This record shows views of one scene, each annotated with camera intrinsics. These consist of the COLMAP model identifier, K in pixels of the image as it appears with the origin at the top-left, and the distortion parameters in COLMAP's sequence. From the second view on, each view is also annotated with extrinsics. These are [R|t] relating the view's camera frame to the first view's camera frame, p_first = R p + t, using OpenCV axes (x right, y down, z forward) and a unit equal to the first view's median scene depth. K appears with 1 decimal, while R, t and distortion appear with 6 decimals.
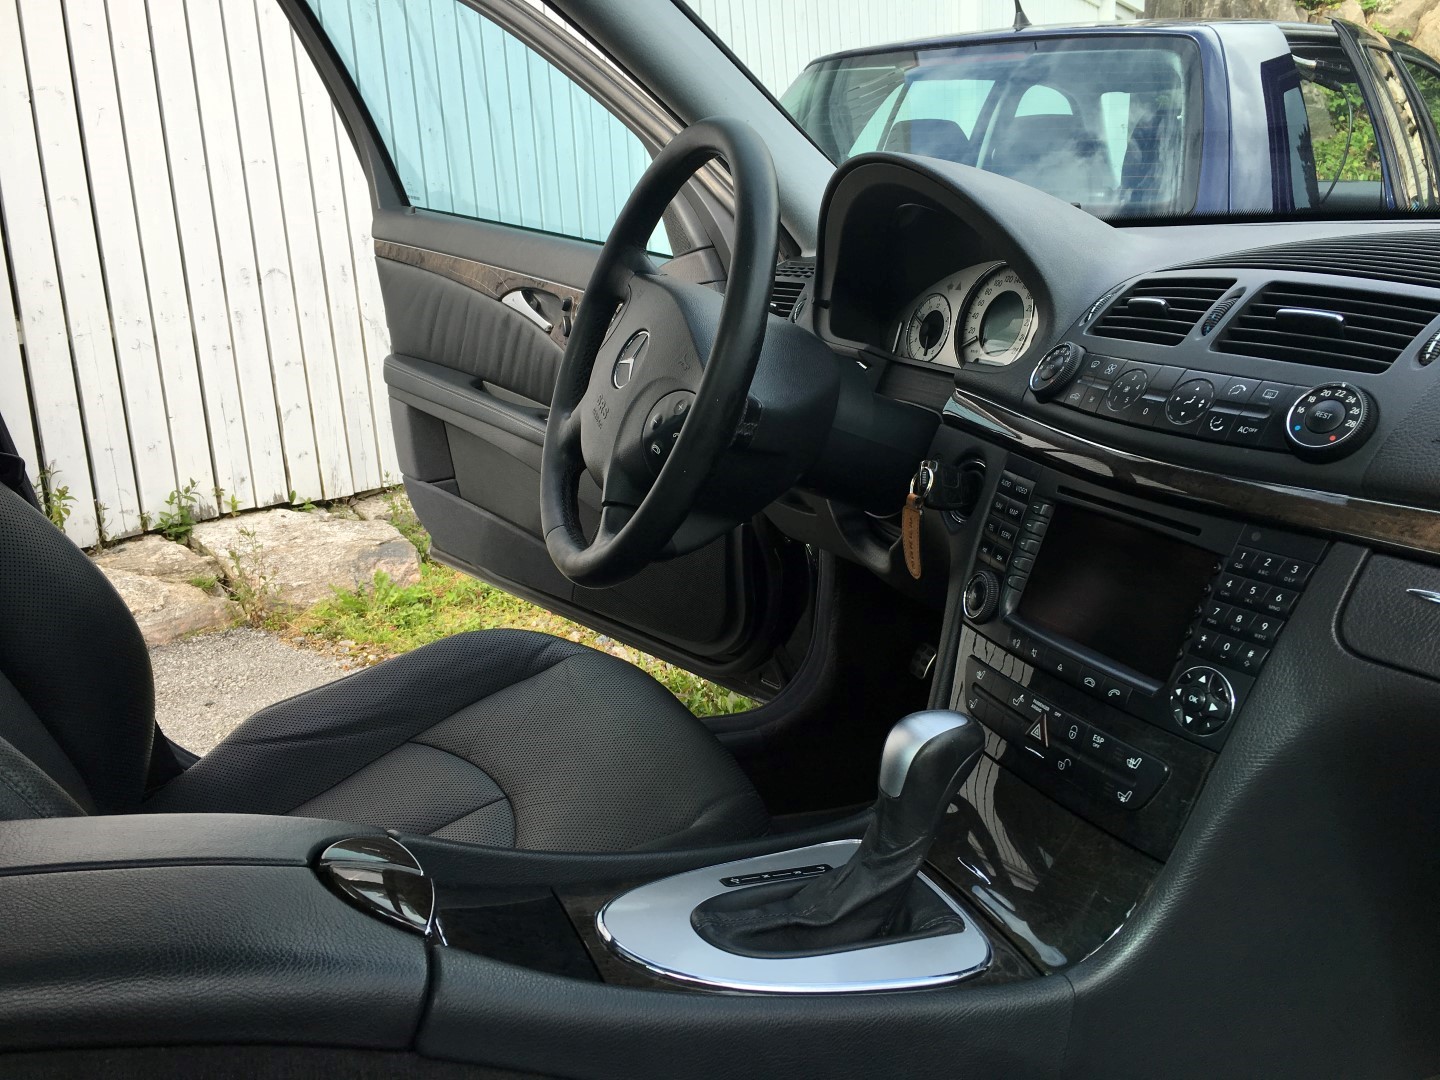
lens RADIAL K [[1226.0, 0, 721.6], [0, 1226.0, 535.9], [0, 0, 1]] dist [0.076707, -0.098373]
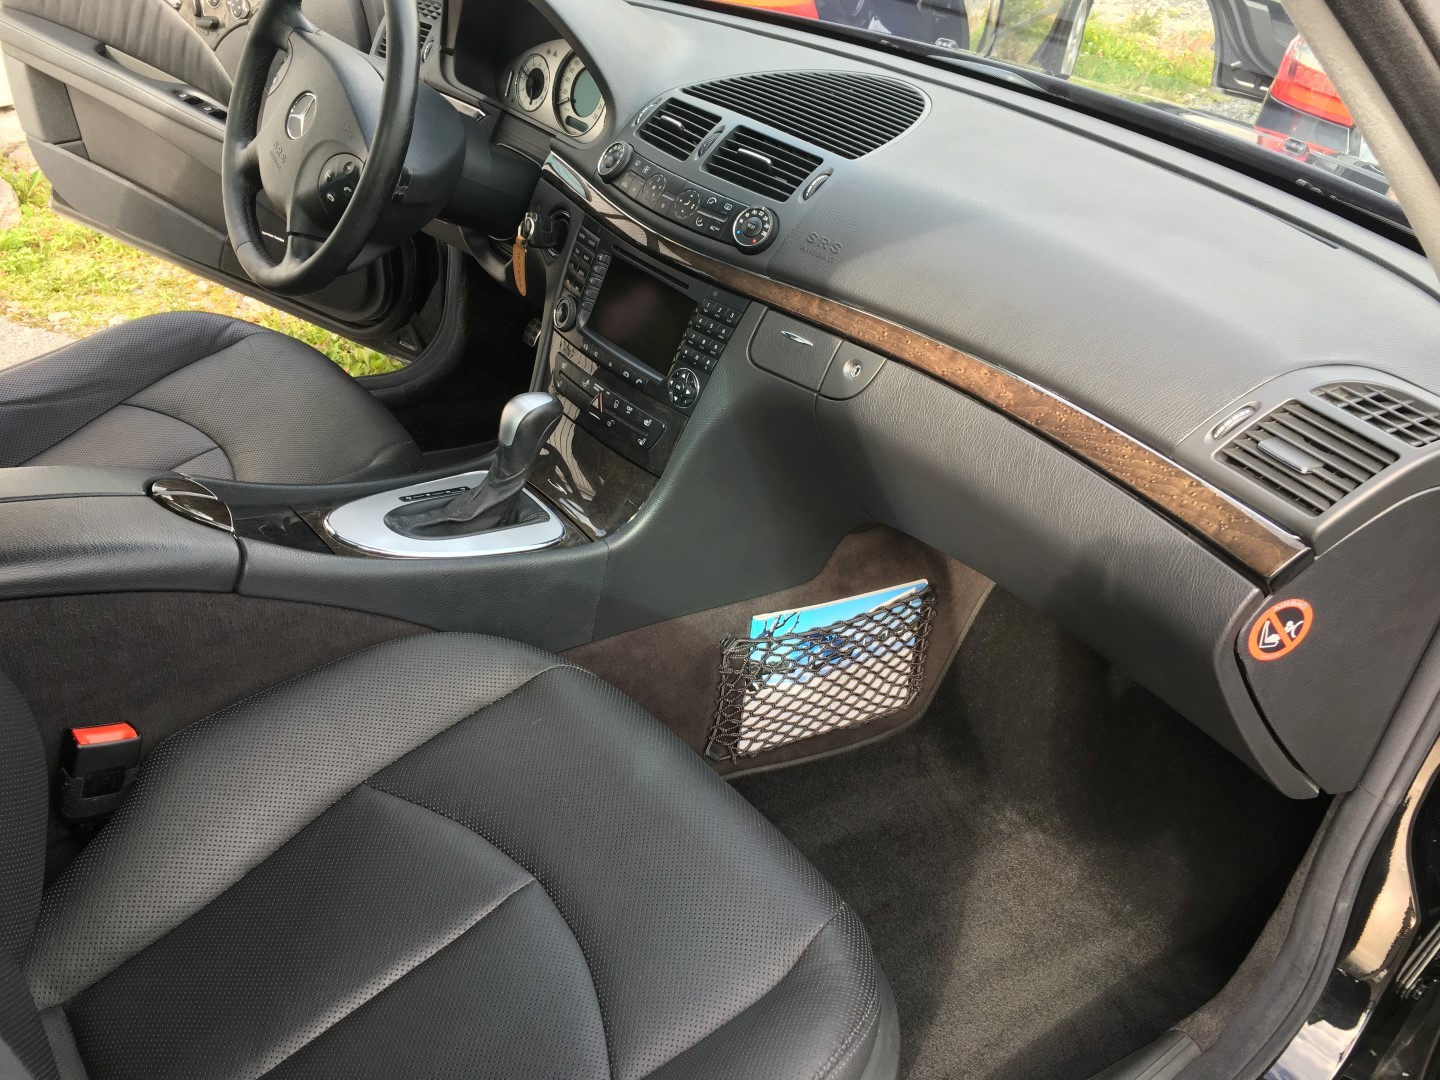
lens RADIAL K [[1226.0, 0, 721.6], [0, 1226.0, 540.3], [0, 0, 1]] dist [0.076707, -0.098373]
pose [[0.954634, -0.047186, 0.294018, -0.062379], [-0.042910, 0.955263, 0.292627, -0.129857], [-0.294673, -0.291968, 0.909903, -0.500582]]
